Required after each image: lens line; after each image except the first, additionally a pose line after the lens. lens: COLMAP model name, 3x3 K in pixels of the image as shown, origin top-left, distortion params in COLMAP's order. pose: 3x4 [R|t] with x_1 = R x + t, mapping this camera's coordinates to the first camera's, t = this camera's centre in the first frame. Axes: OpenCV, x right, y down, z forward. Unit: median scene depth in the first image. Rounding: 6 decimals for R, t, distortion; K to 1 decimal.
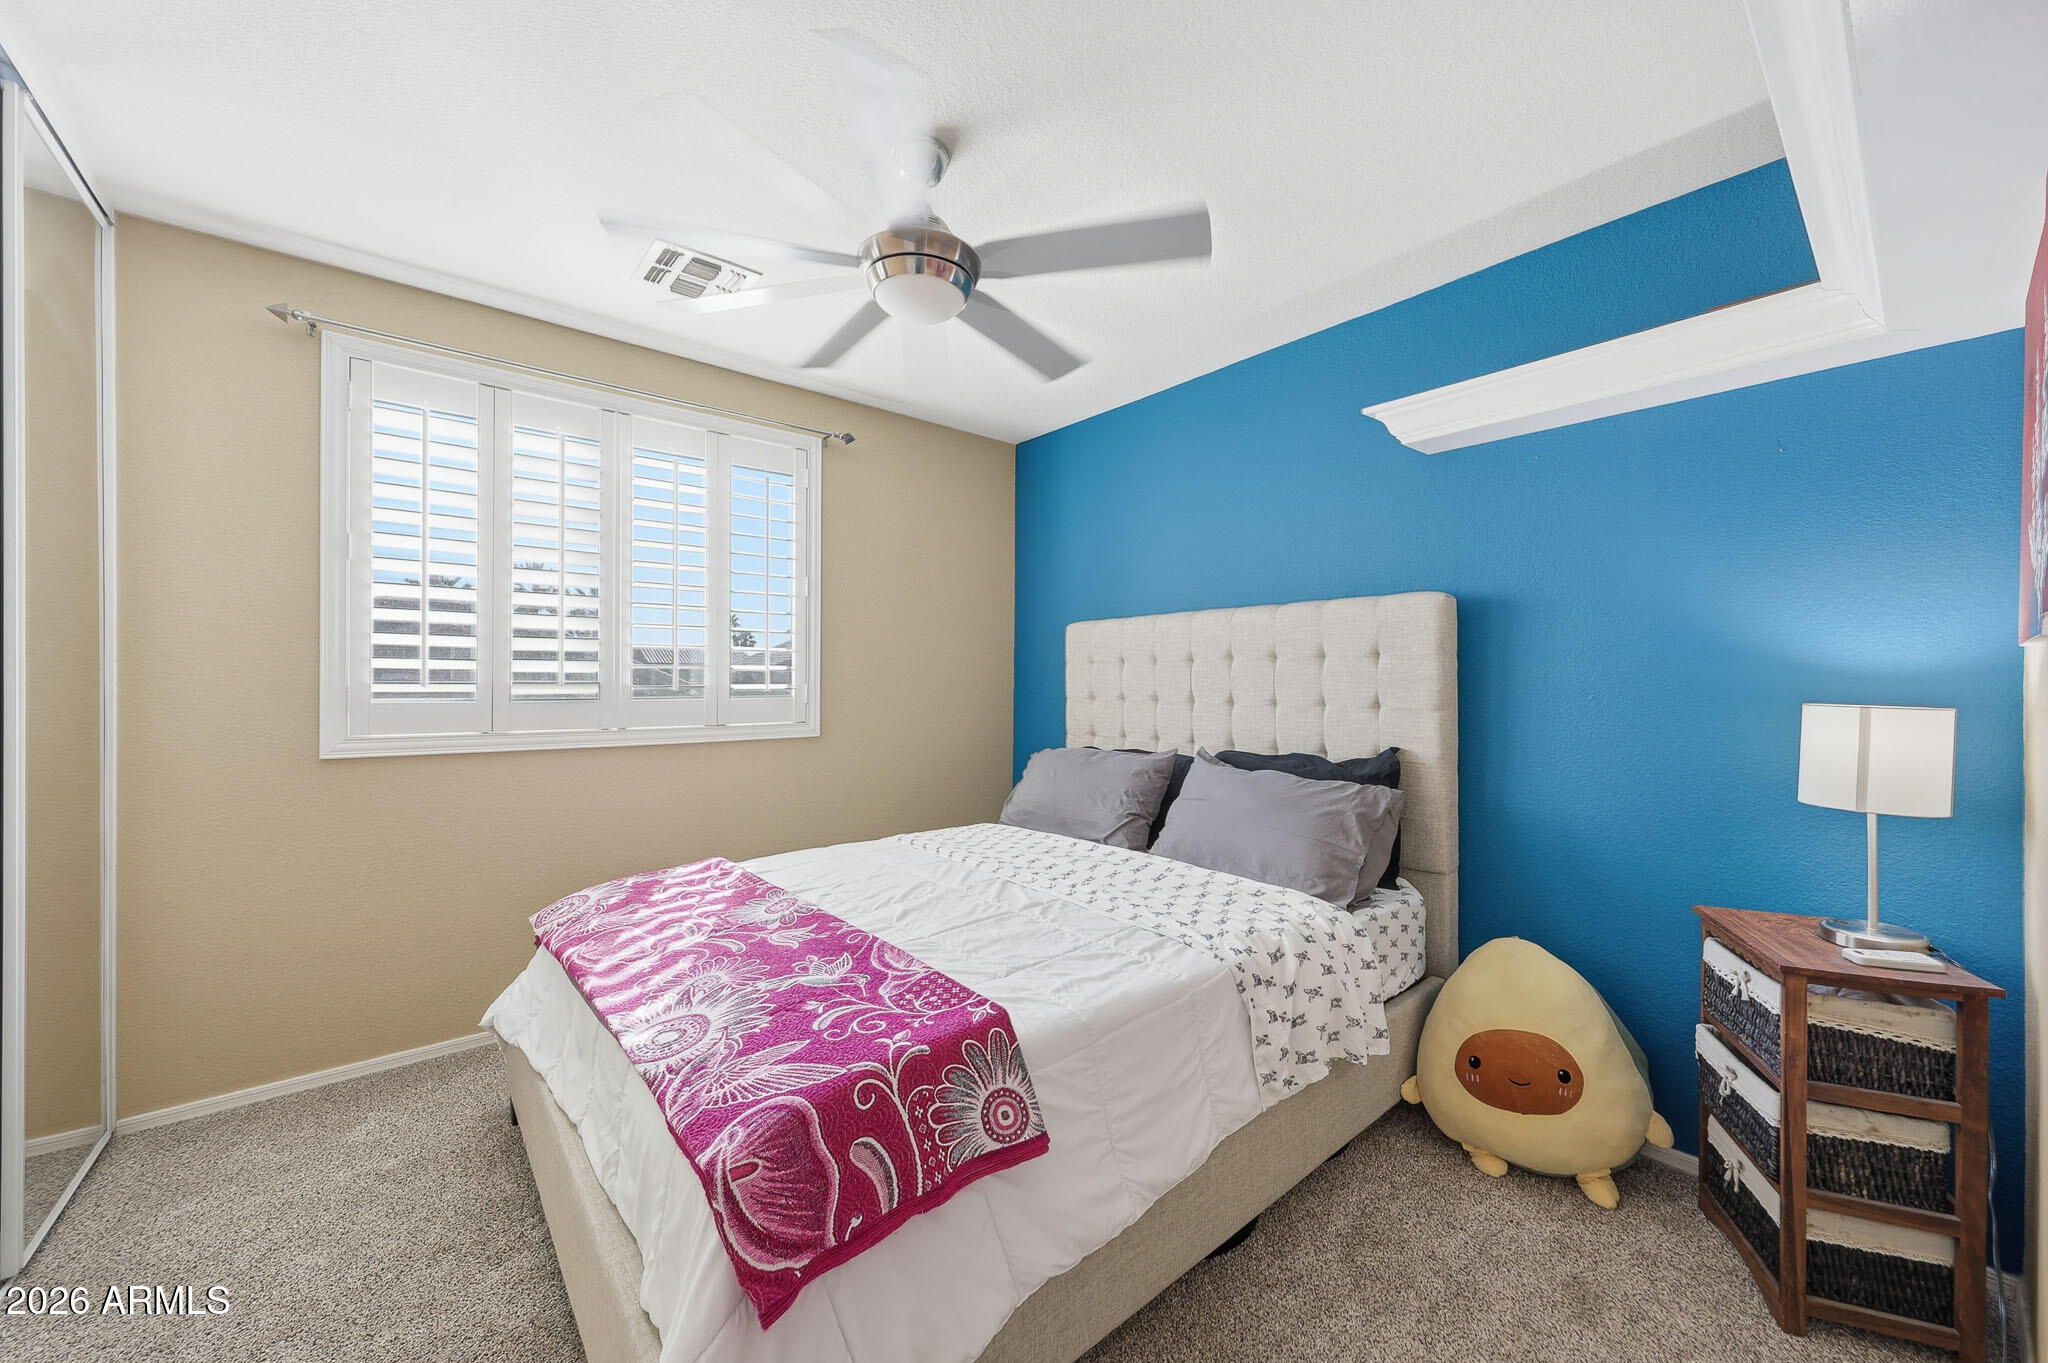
lens RADIAL K [[758.3, 0, 1014.9], [0, 758.3, 674.8], [0, 0, 1]] dist [0.001219, 0.000254]
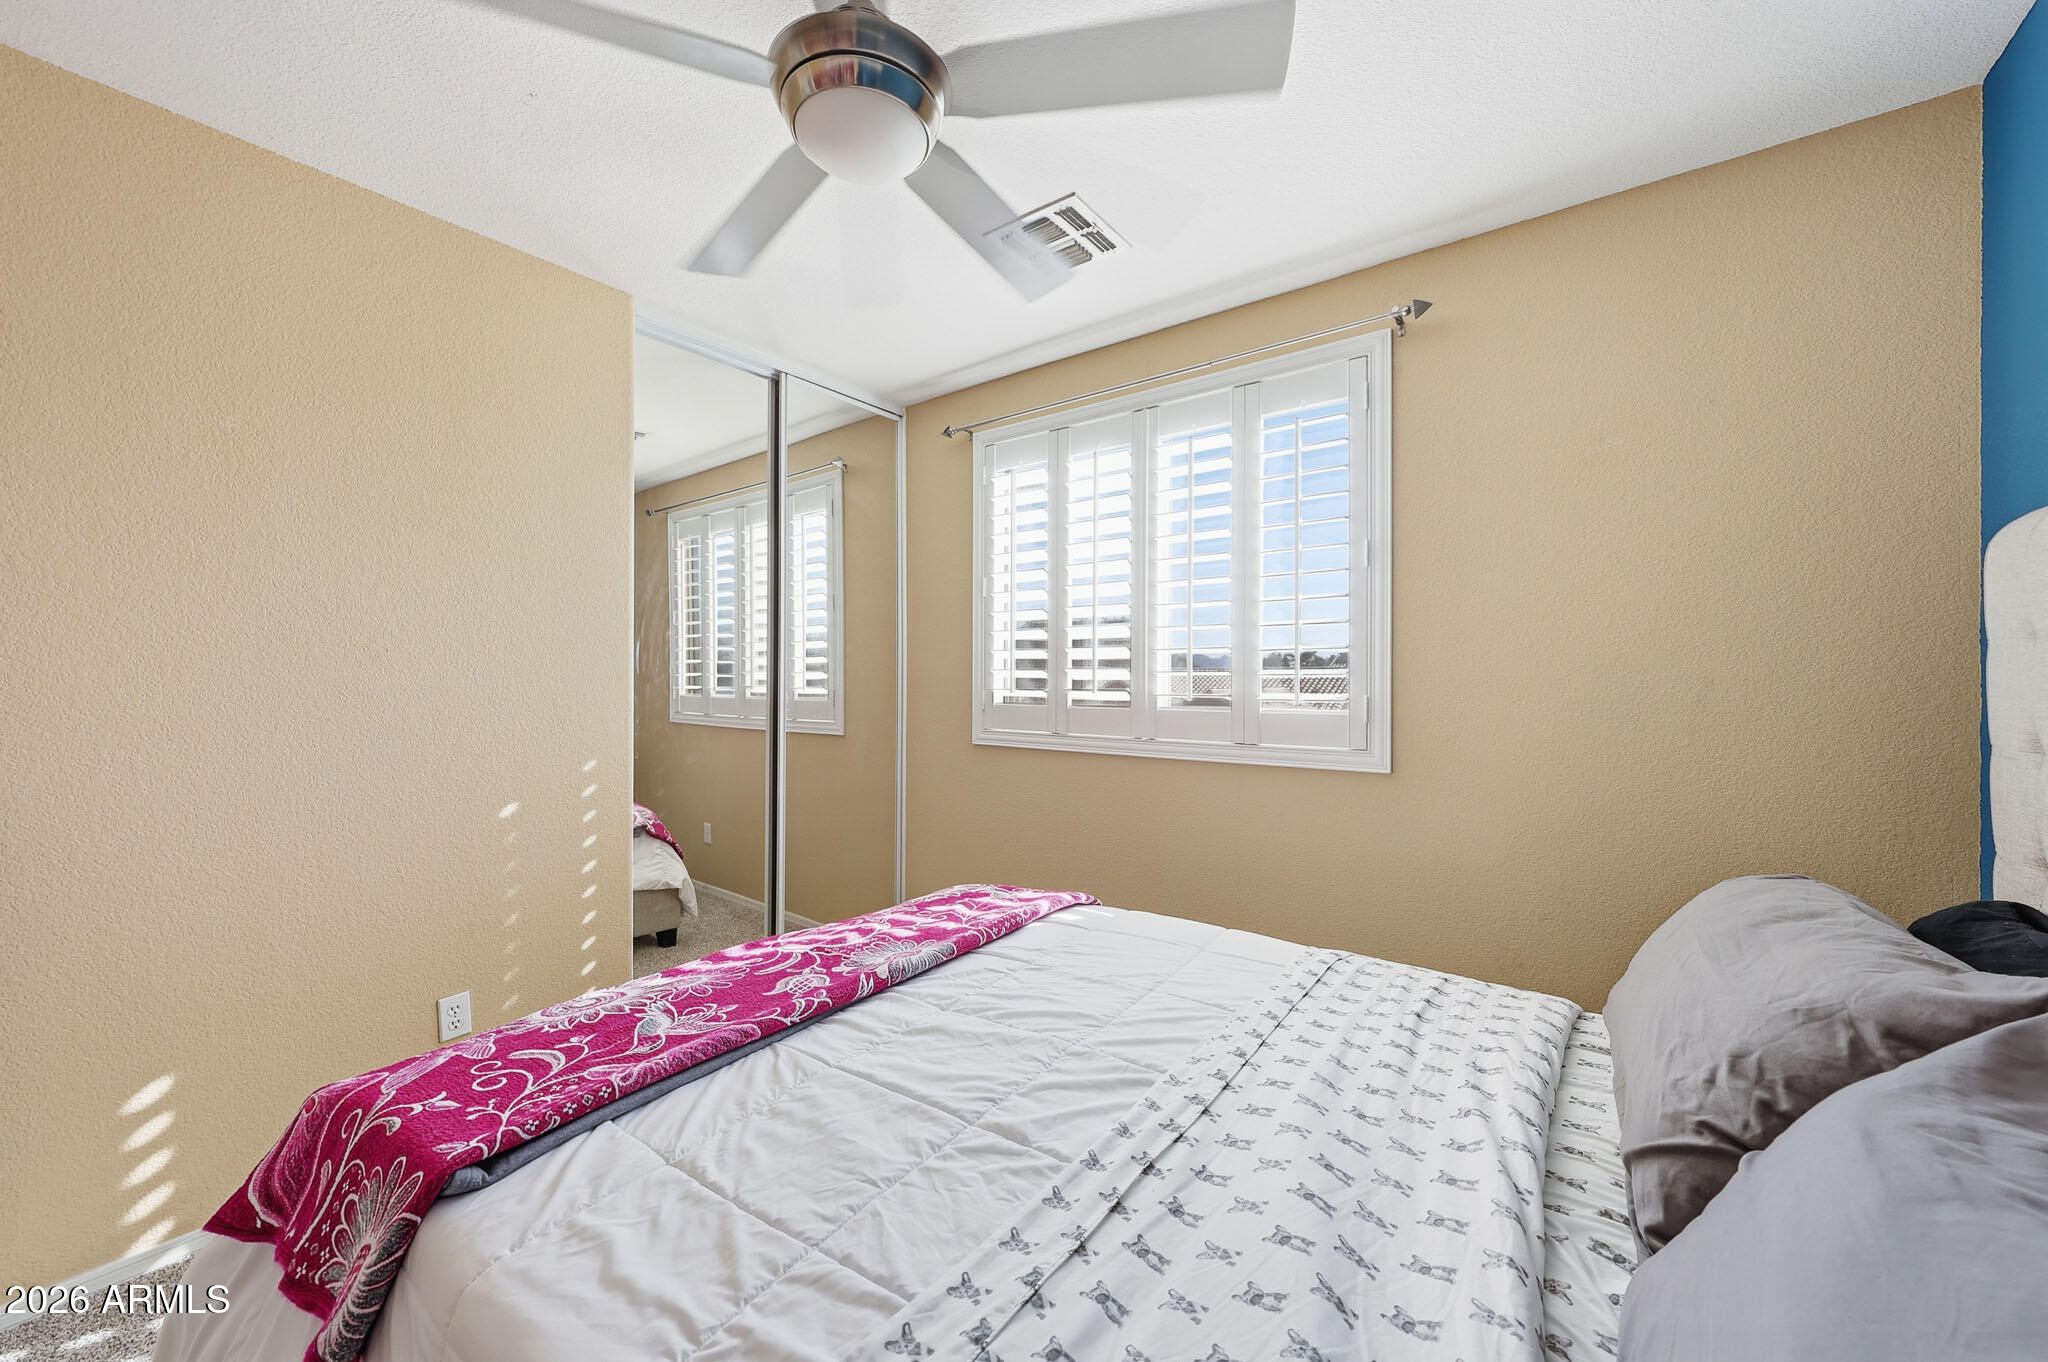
lens RADIAL K [[758.3, 0, 1014.9], [0, 758.3, 674.3], [0, 0, 1]] dist [0.001219, 0.000254]
pose [[0.245578, -0.011814, -0.969305, 0.551800], [0.001927, 0.999930, -0.011699, 0.002223], [0.969375, 0.001005, 0.245583, 0.927210]]
